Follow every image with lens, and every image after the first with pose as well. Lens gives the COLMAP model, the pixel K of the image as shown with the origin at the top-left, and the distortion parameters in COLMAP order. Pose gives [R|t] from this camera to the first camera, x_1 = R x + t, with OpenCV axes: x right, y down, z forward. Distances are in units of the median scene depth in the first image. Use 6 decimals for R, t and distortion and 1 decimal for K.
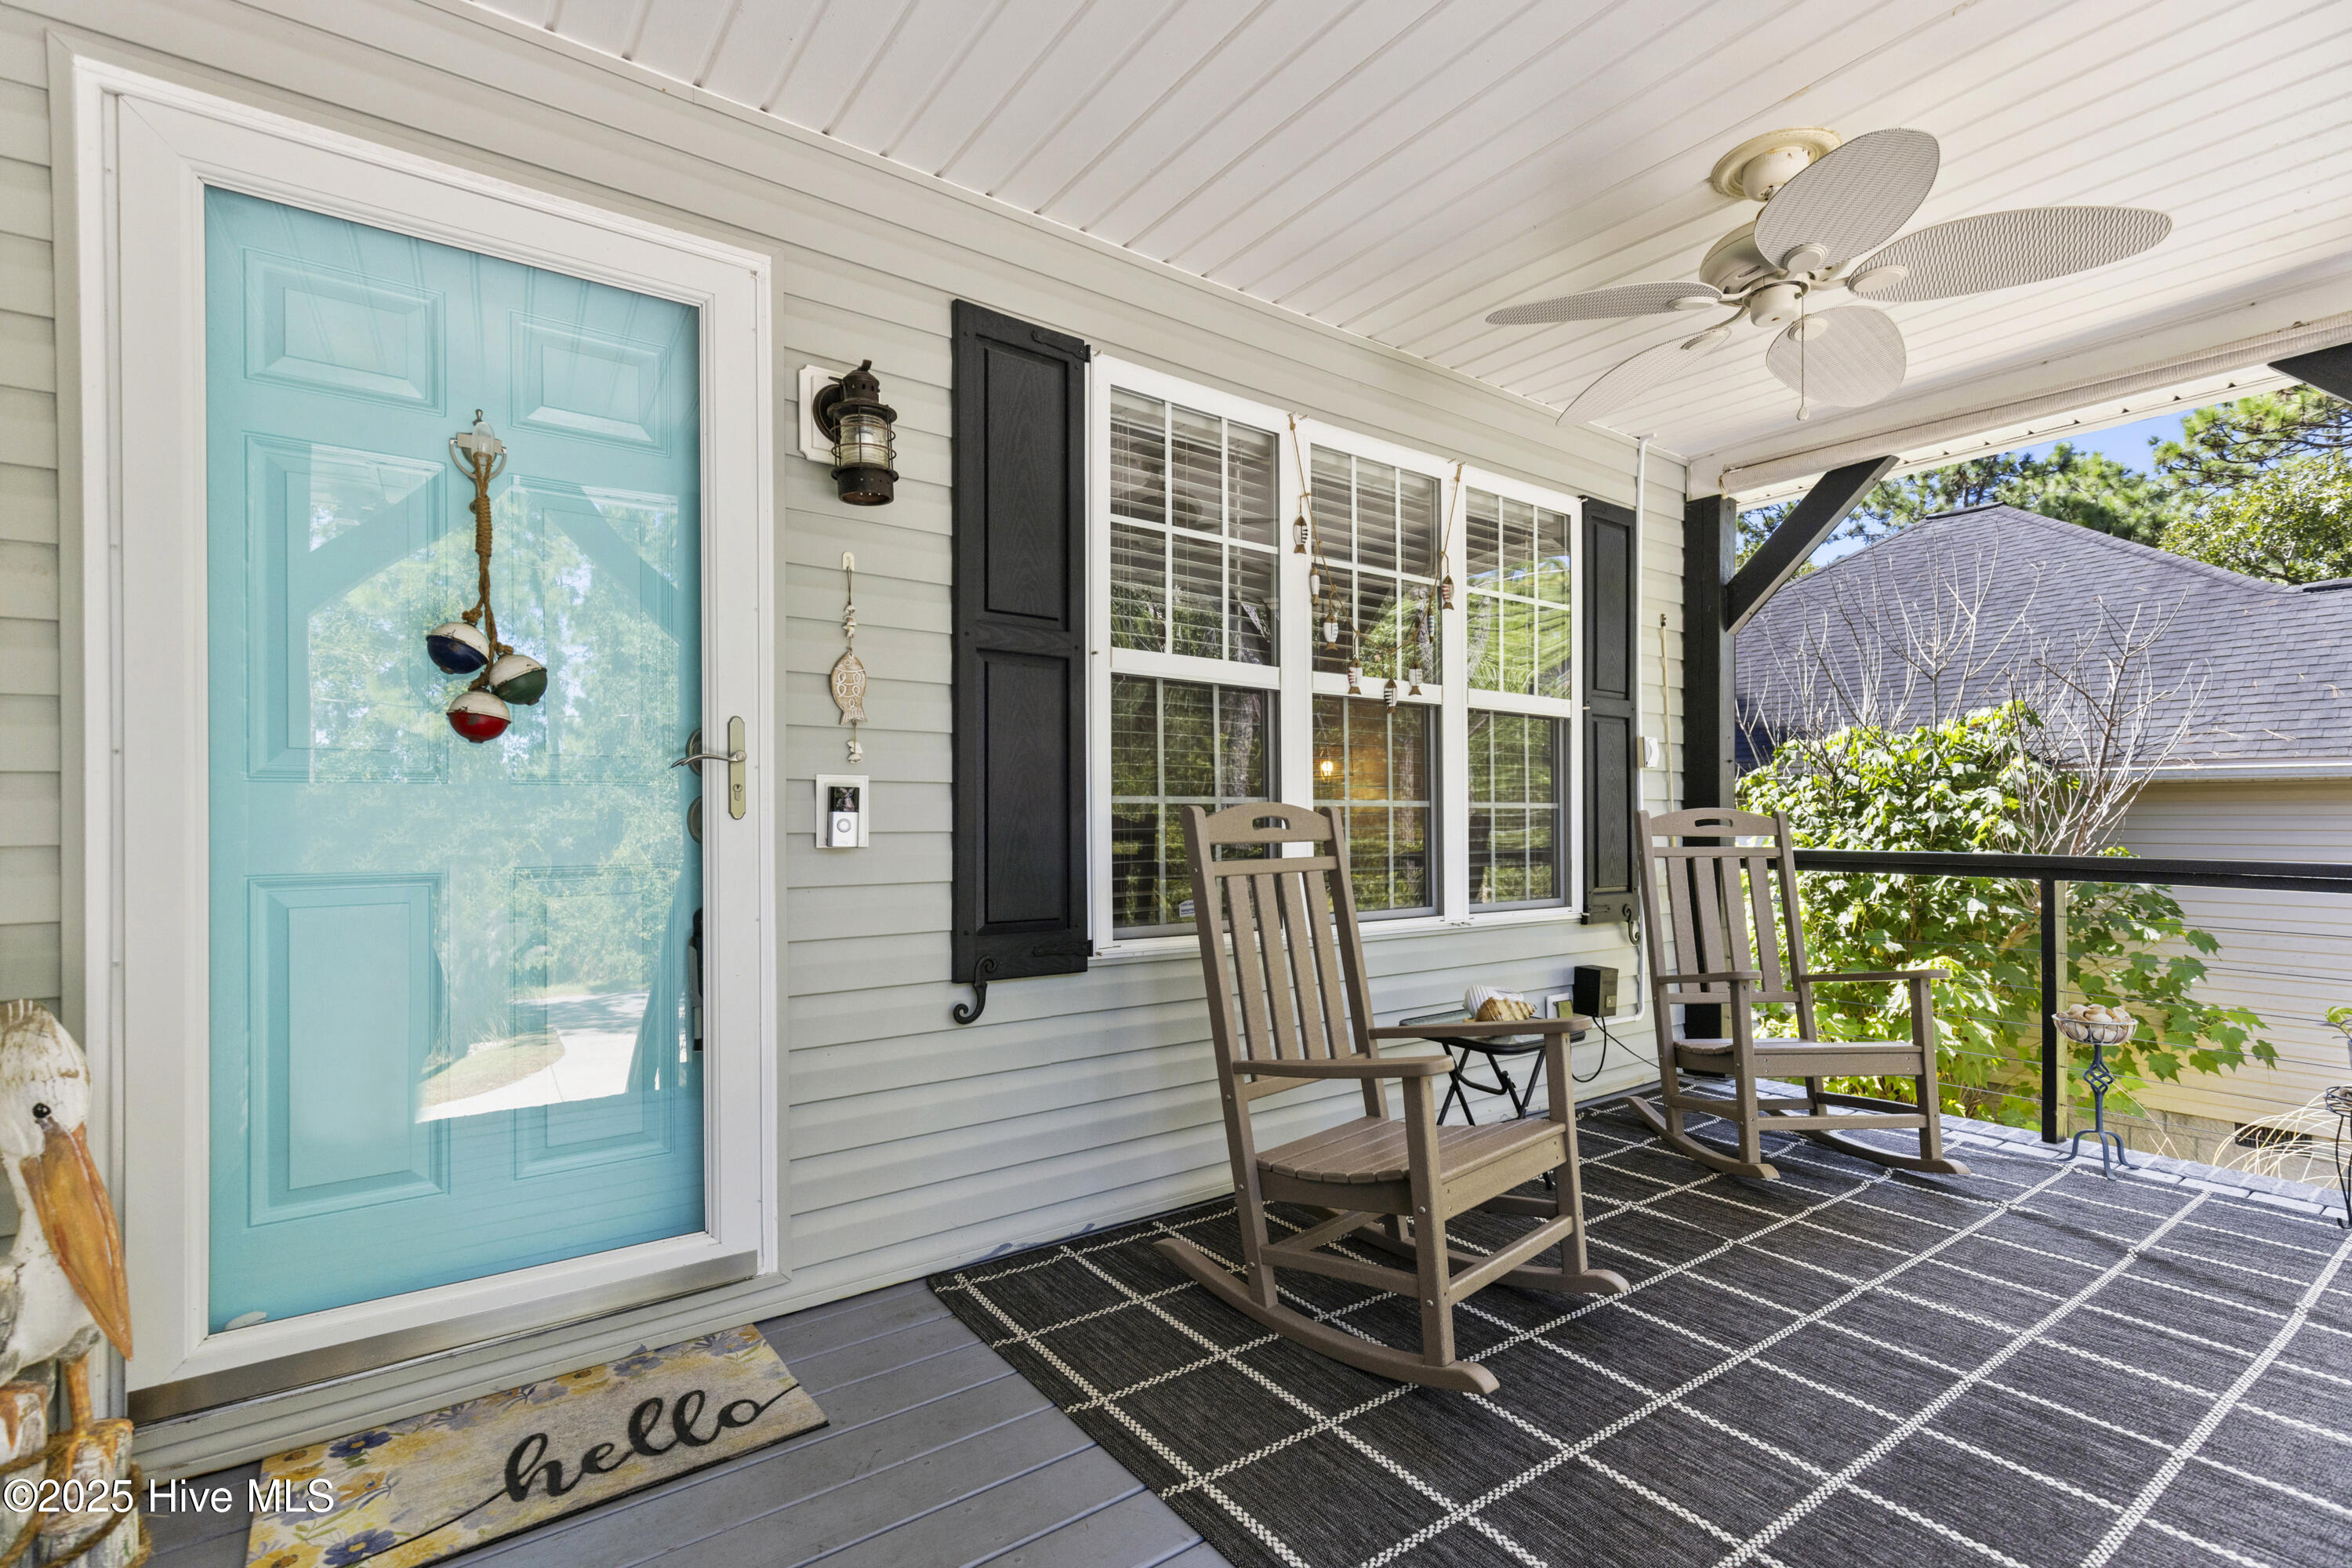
lens RADIAL K [[1073.8, 0, 1176.0], [0, 1073.8, 784.0], [0, 0, 1]] dist [0.005026, 0.000059]
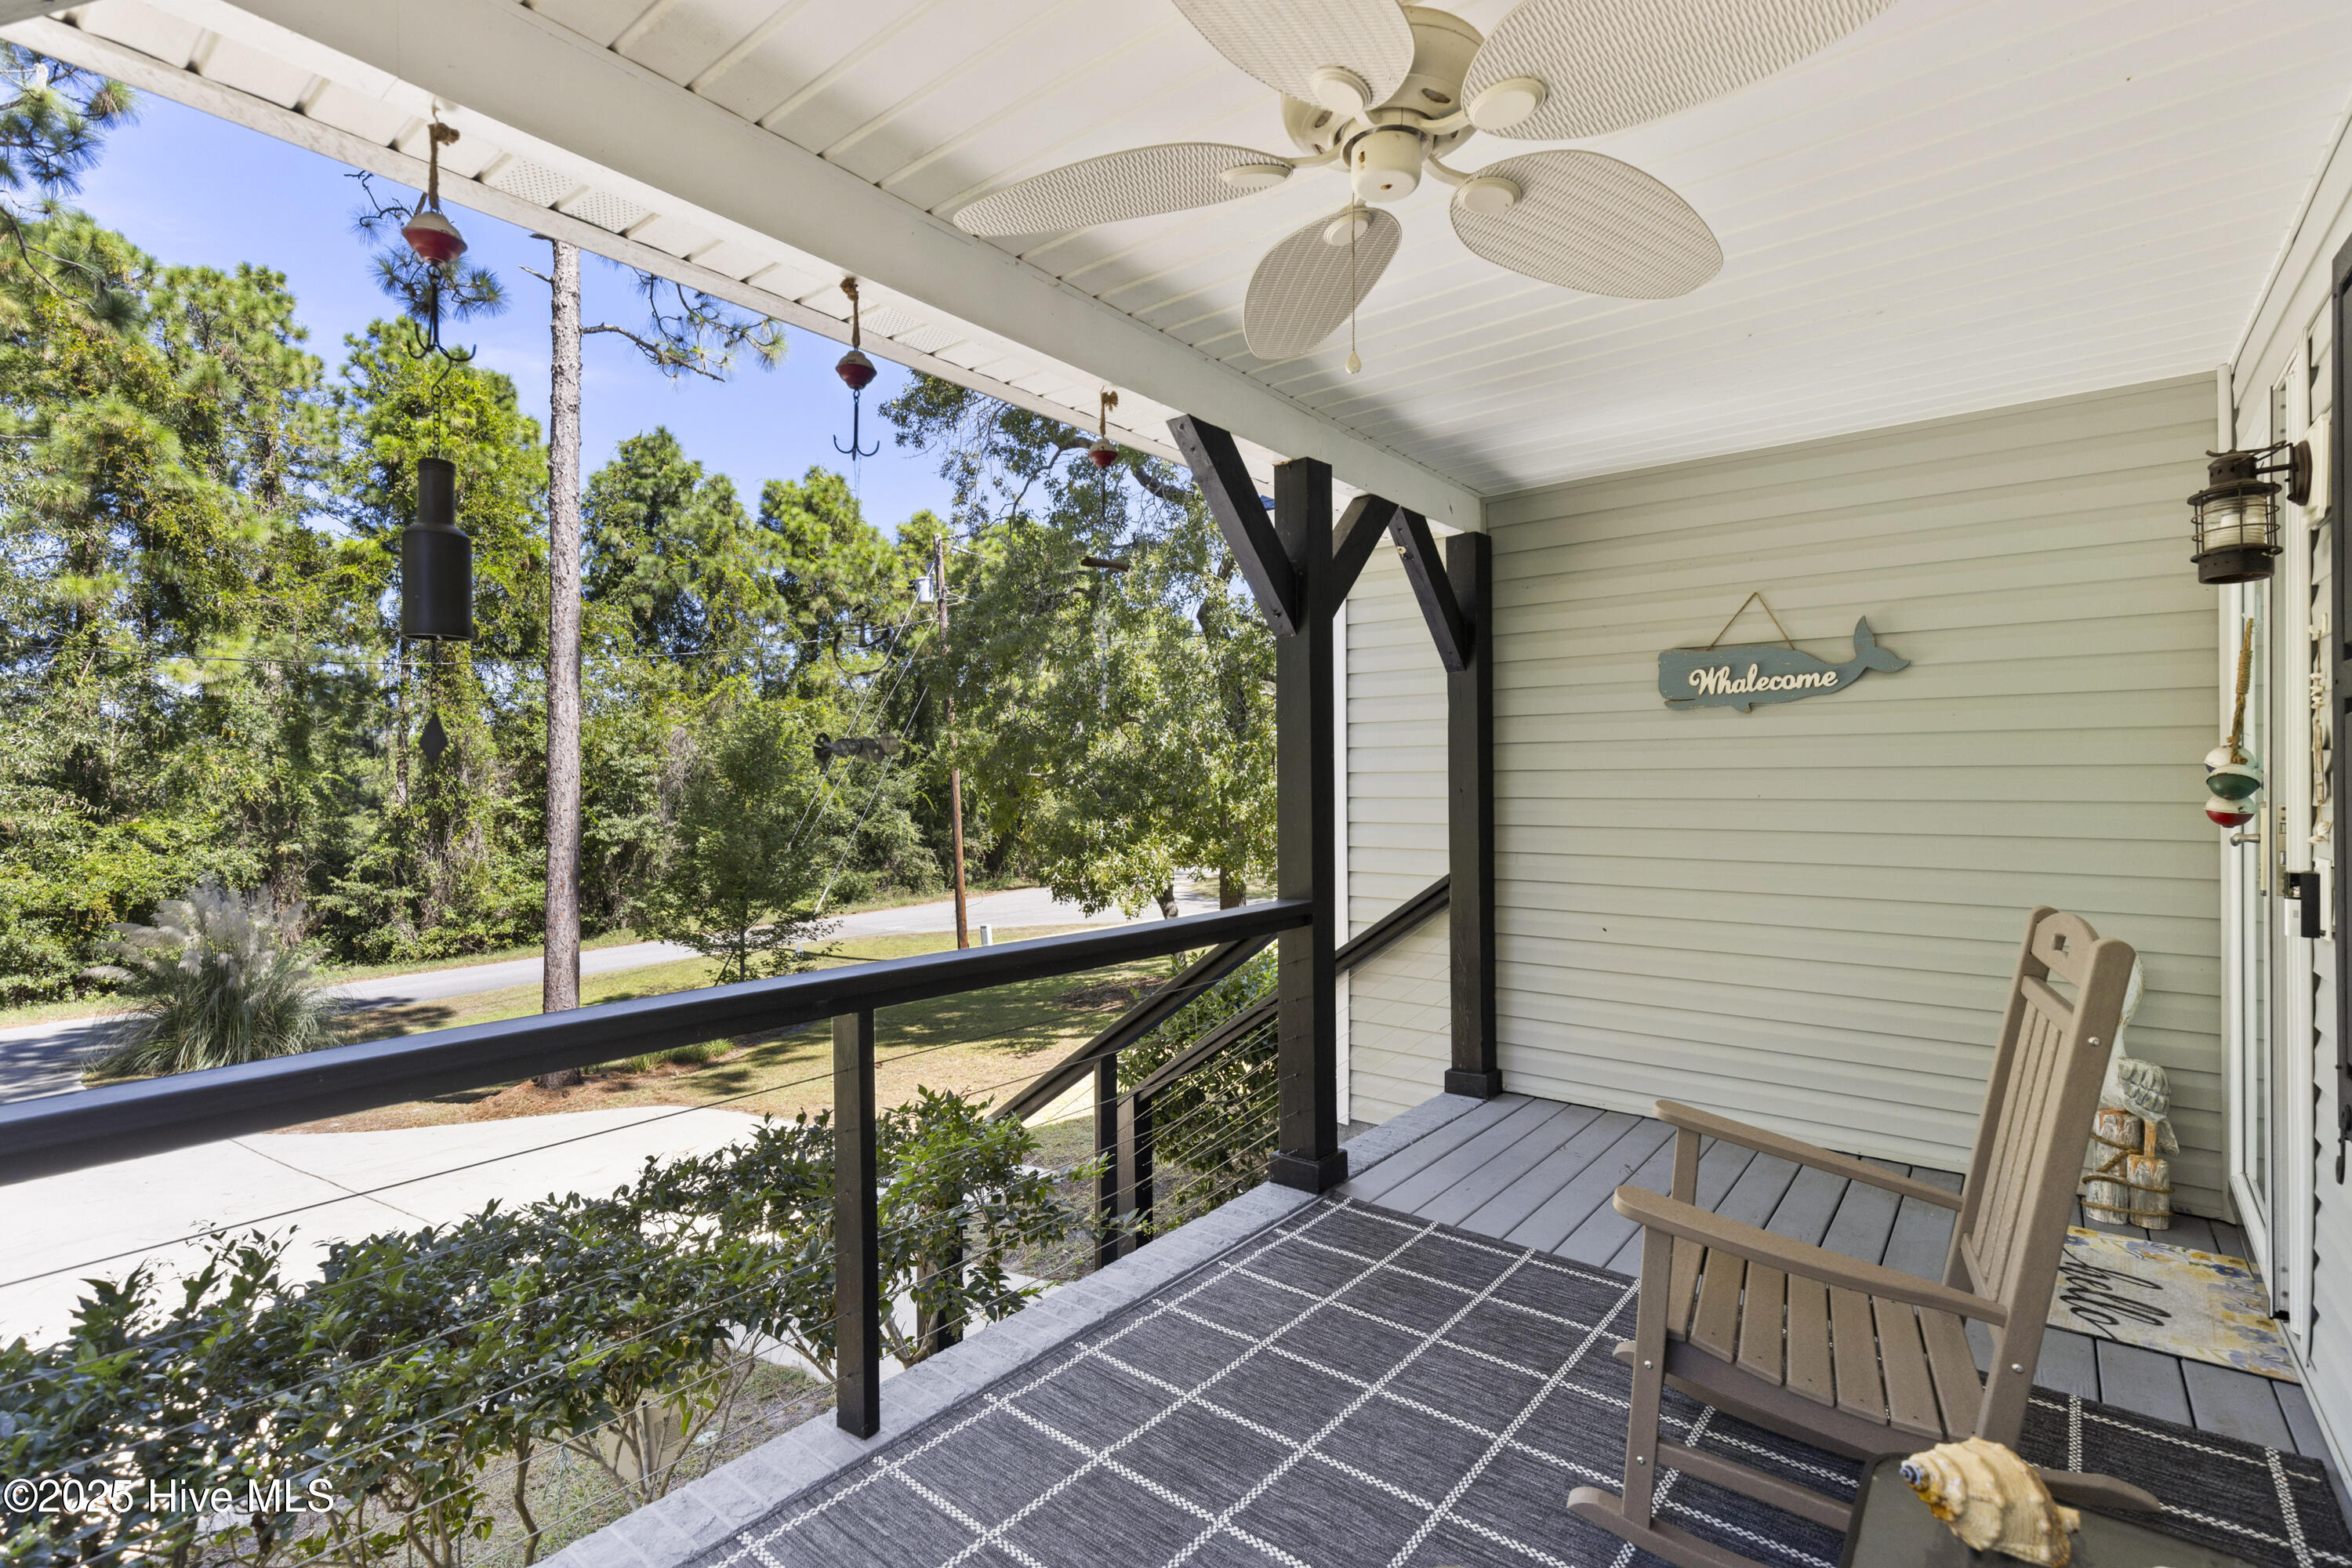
lens RADIAL K [[1073.8, 0, 1176.0], [0, 1073.8, 784.0], [0, 0, 1]] dist [0.005026, 0.000059]
pose [[-0.965871, 0.006887, -0.258930, 0.879224], [0.014831, 0.999477, -0.028741, -0.060690], [0.258597, -0.031600, -0.965468, 1.660641]]
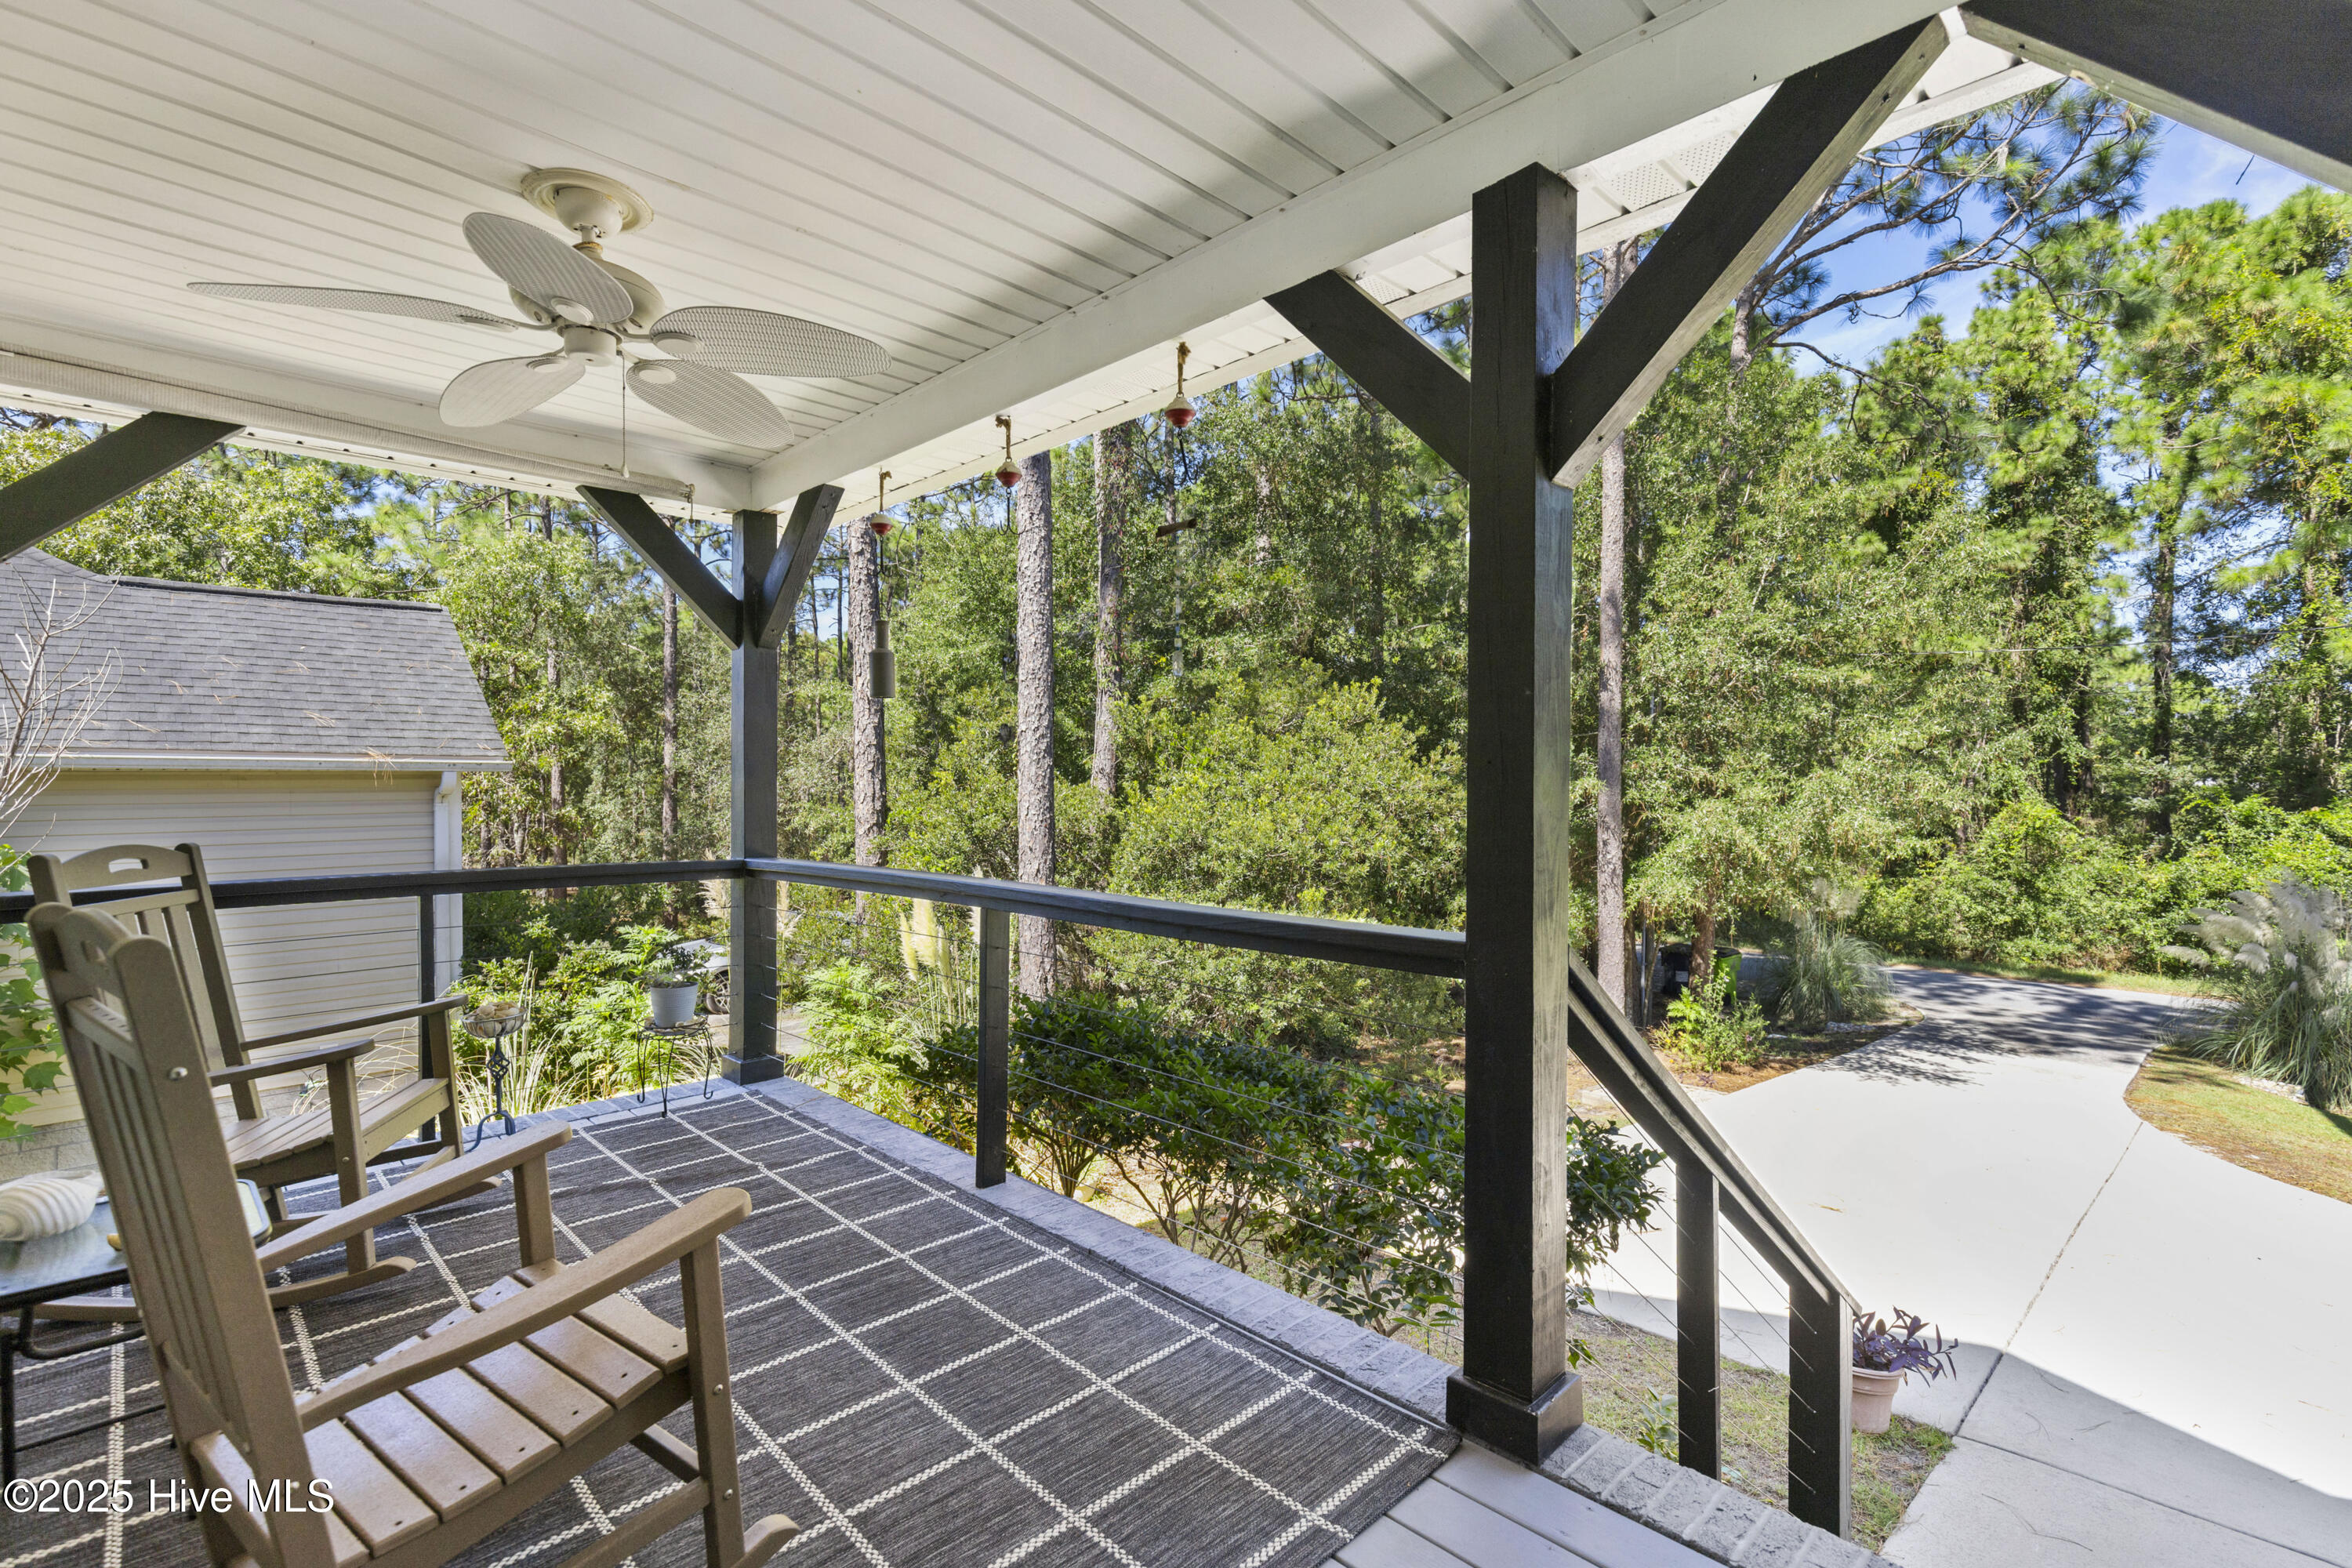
lens RADIAL K [[1073.8, 0, 1176.0], [0, 1073.8, 784.0], [0, 0, 1]] dist [0.005026, 0.000059]
pose [[-0.148405, -0.001515, 0.988926, -0.518329], [-0.028767, 0.999582, -0.002786, -0.058560], [-0.988508, -0.028862, -0.148386, 0.654134]]
